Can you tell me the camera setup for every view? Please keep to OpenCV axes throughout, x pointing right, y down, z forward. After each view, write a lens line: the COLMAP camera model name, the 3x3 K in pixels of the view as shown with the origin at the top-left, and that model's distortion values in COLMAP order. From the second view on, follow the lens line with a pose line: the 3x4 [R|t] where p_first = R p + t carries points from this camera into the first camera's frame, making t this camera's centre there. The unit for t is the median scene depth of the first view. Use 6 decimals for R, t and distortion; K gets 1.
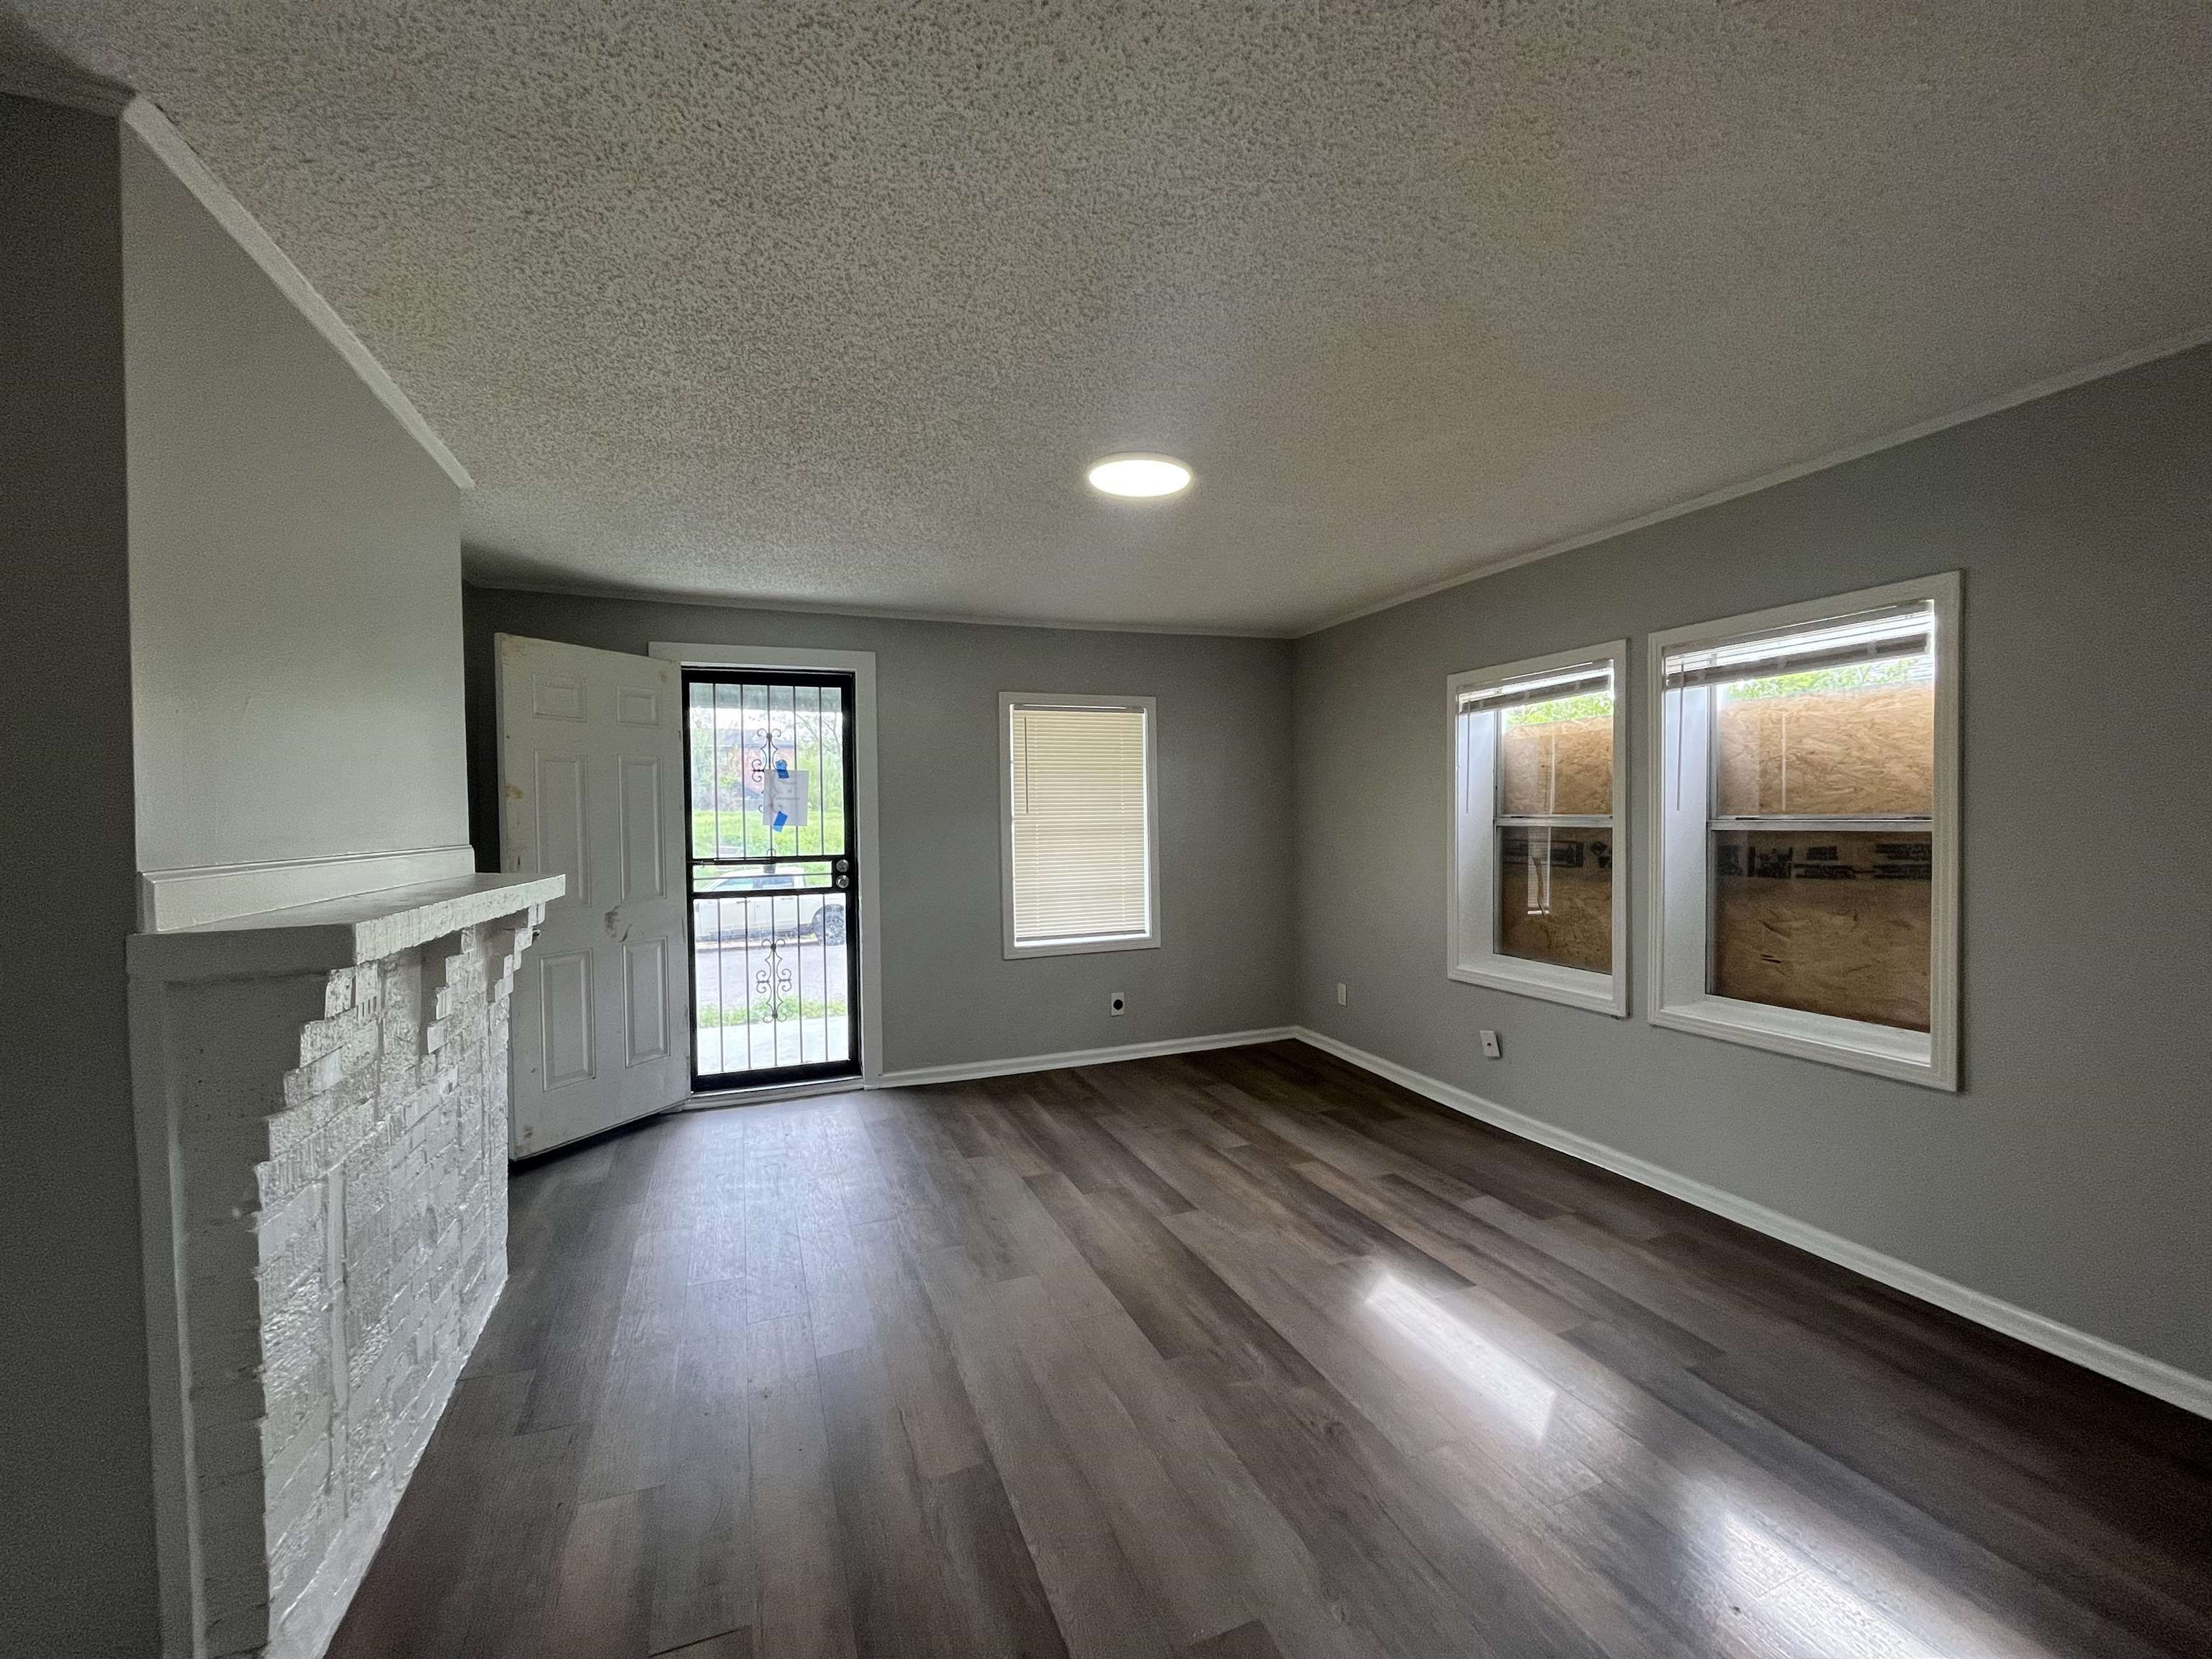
lens RADIAL K [[884.8, 0, 1101.3], [0, 884.8, 829.0], [0, 0, 1]] dist [0.001106, 0.000132]
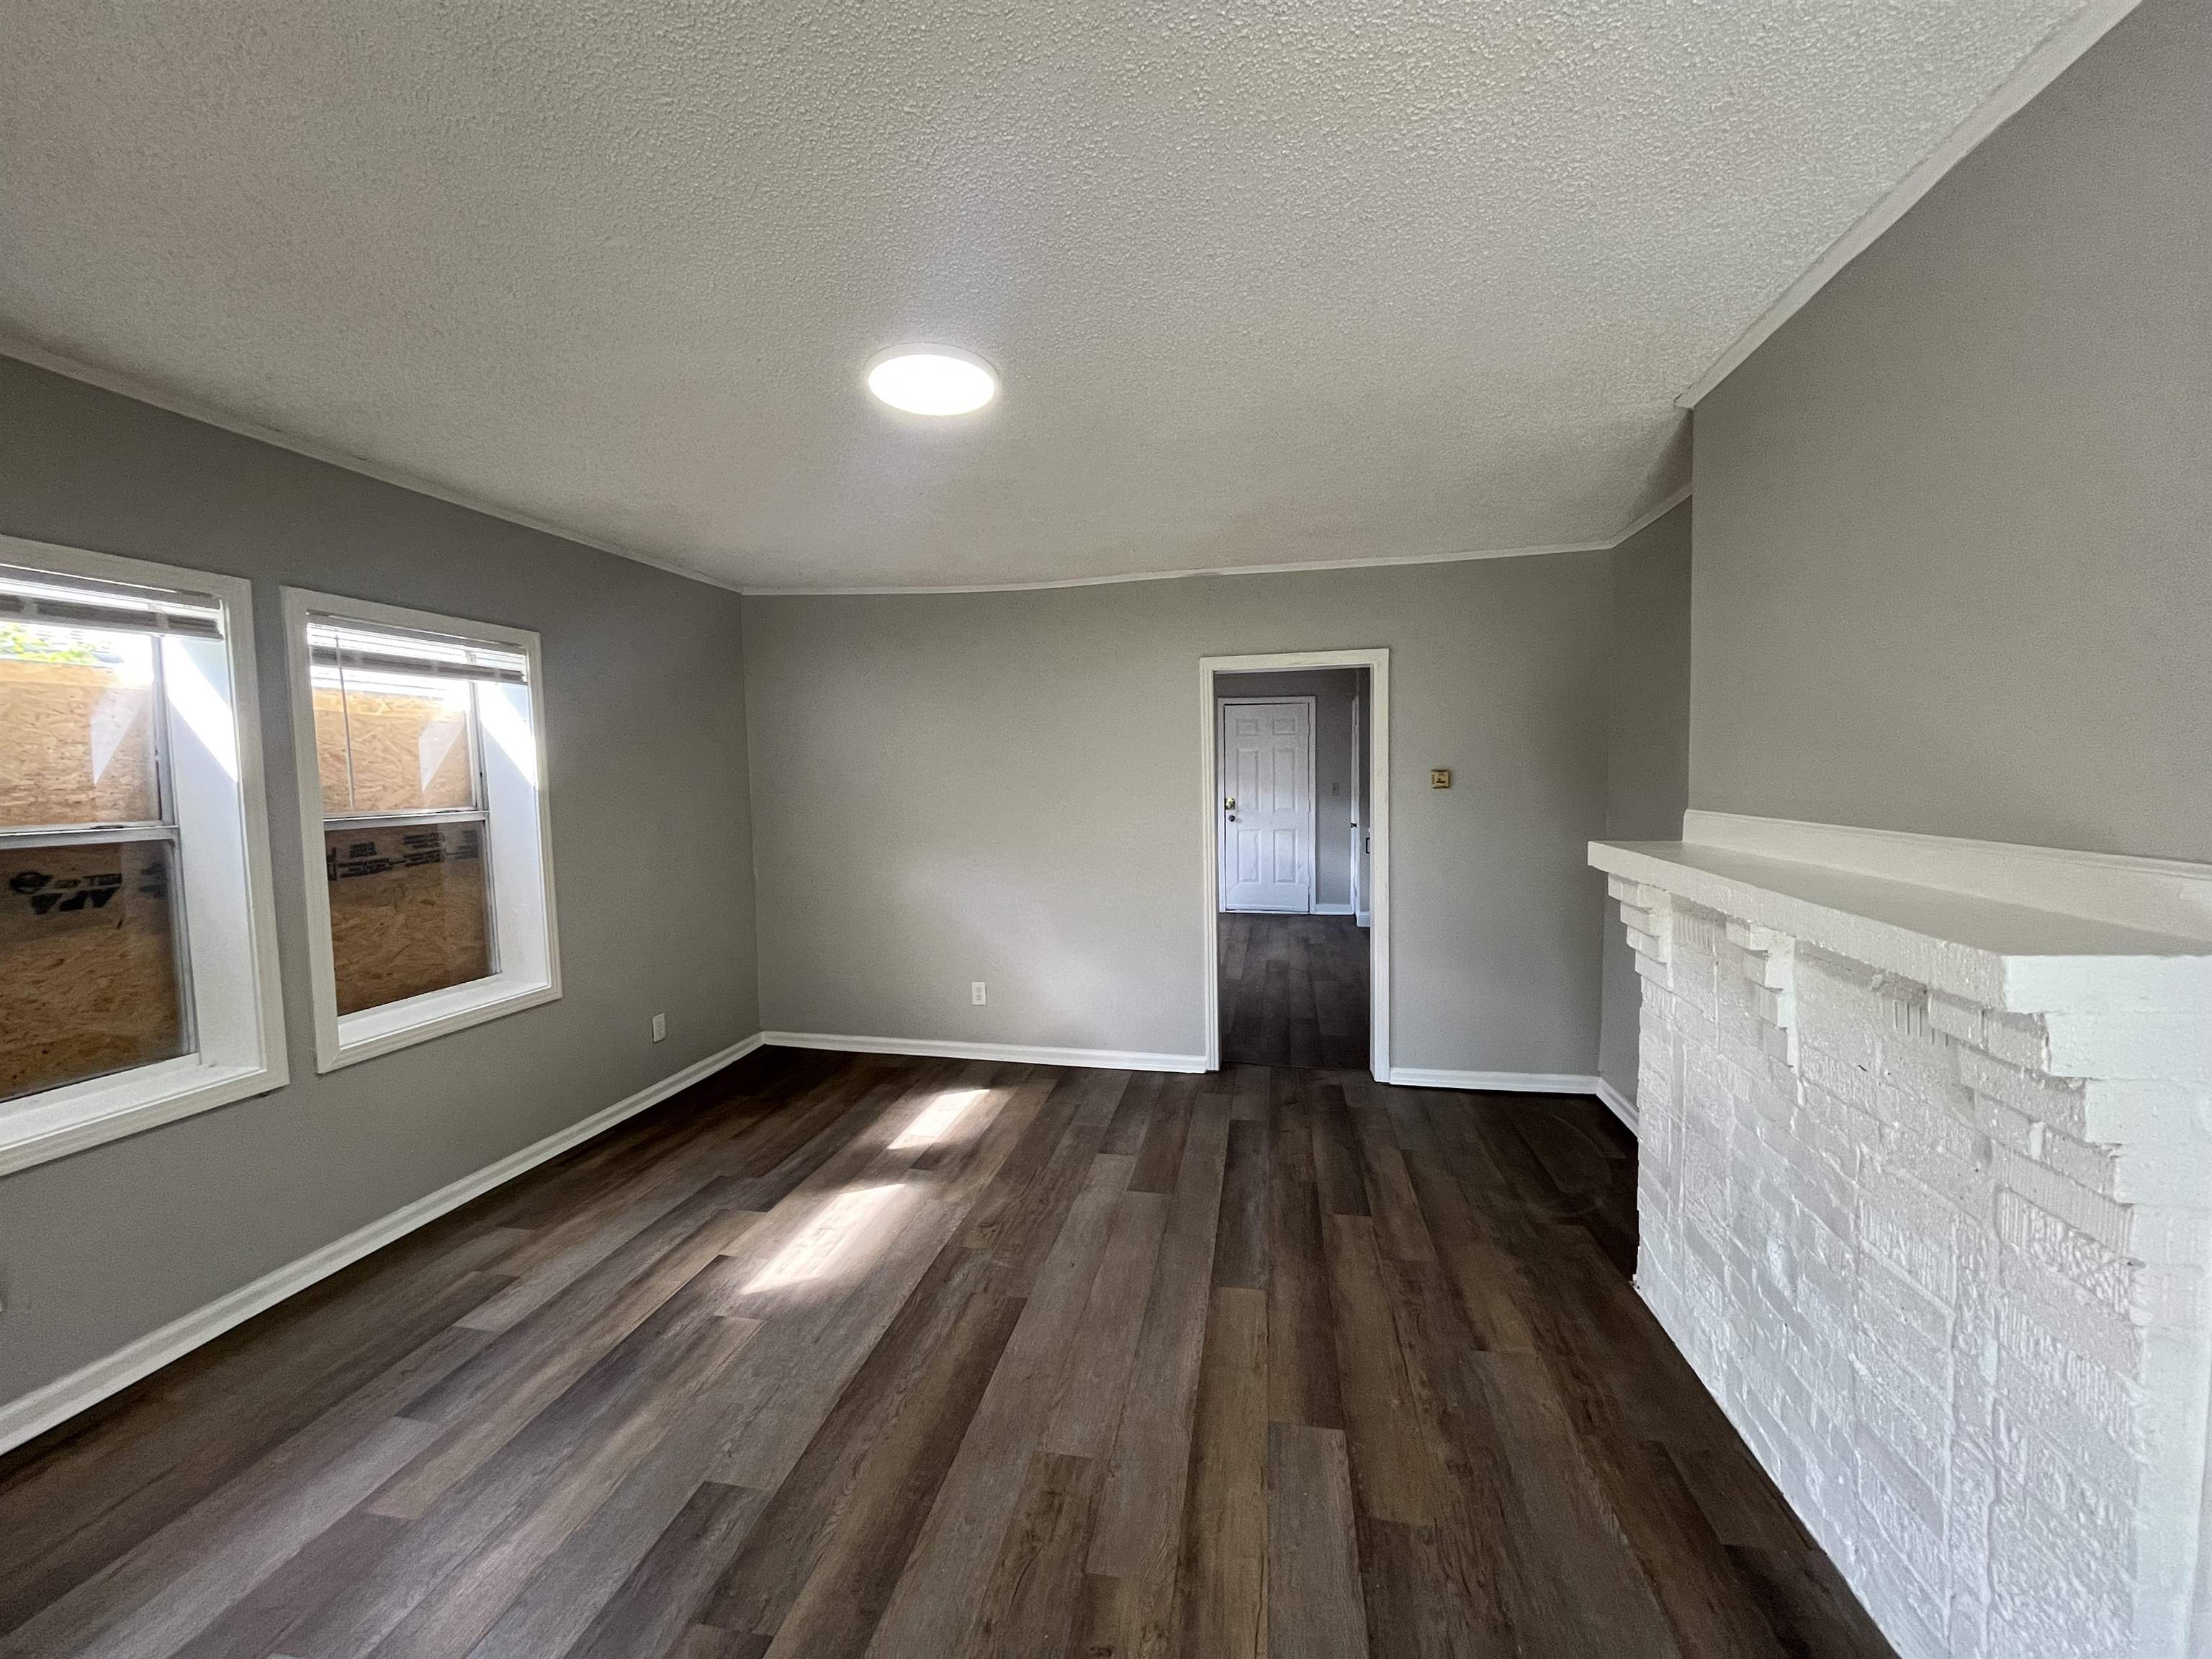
lens RADIAL K [[884.8, 0, 1101.3], [0, 884.8, 829.0], [0, 0, 1]] dist [0.001106, 0.000132]
pose [[-0.836424, -0.008604, 0.548015, -0.472839], [0.036003, 0.996855, 0.070600, -0.039336], [-0.546899, 0.078782, -0.833484, 1.437862]]
